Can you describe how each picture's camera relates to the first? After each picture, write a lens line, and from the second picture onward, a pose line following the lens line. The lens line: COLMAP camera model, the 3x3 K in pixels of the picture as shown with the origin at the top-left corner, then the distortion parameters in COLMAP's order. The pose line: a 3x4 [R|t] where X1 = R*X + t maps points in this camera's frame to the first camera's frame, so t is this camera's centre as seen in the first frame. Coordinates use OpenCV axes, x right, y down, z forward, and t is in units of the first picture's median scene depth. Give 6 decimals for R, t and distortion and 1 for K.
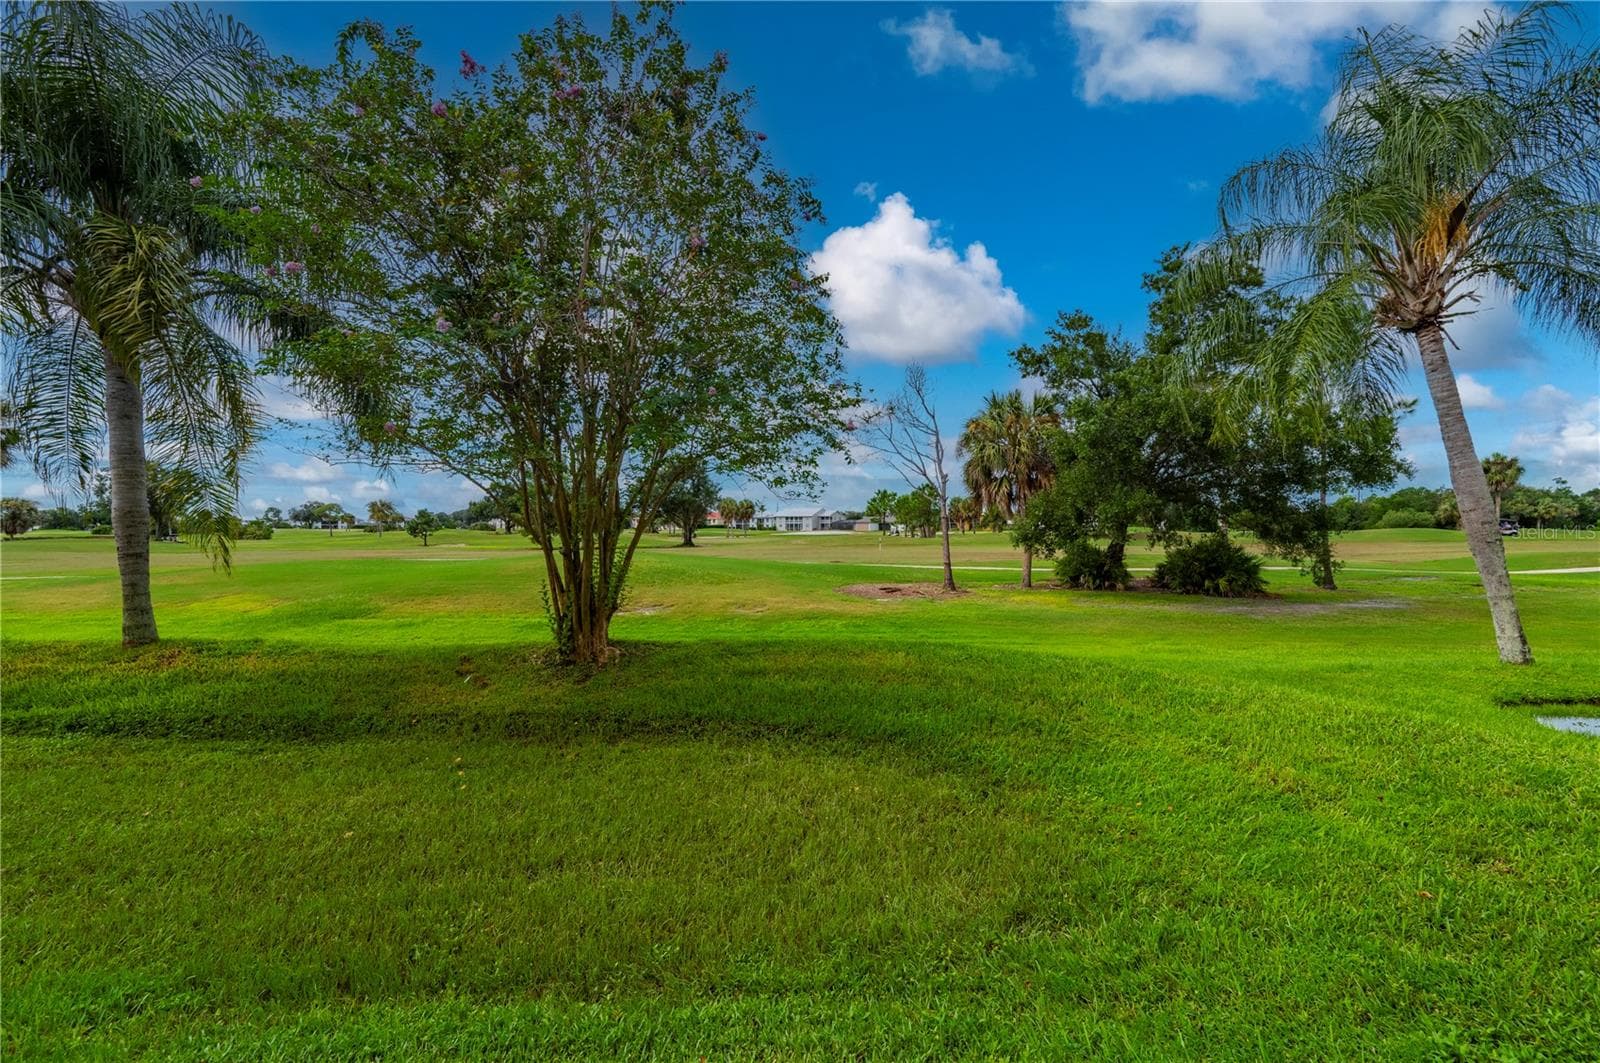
lens RADIAL K [[681.9, 0, 800.7], [0, 681.9, 538.0], [0, 0, 1]] dist [-0.000161, -0.000175]
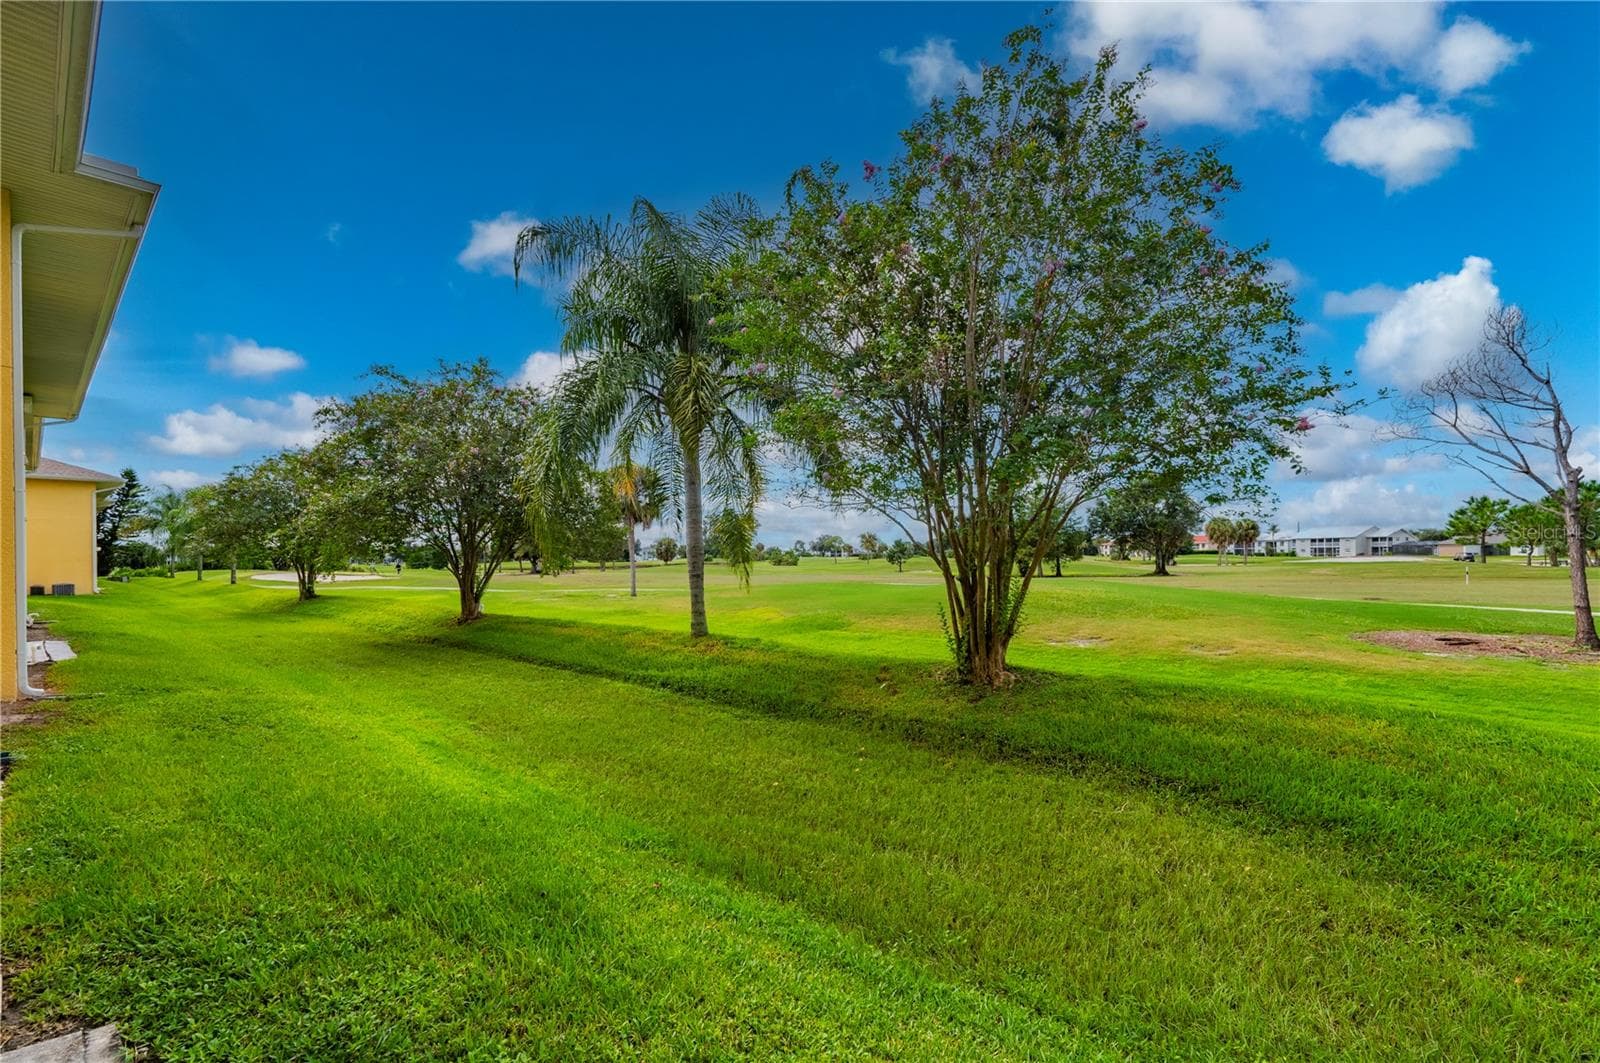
lens RADIAL K [[759.2, 0, 793.2], [0, 759.2, 562.2], [0, 0, 1]] dist [-0.000790, -0.000262]
pose [[0.721994, 0.000991, -0.691899, 0.275962], [-0.003662, 0.999990, -0.002389, -0.000928], [0.691890, 0.004259, 0.721991, -0.043909]]
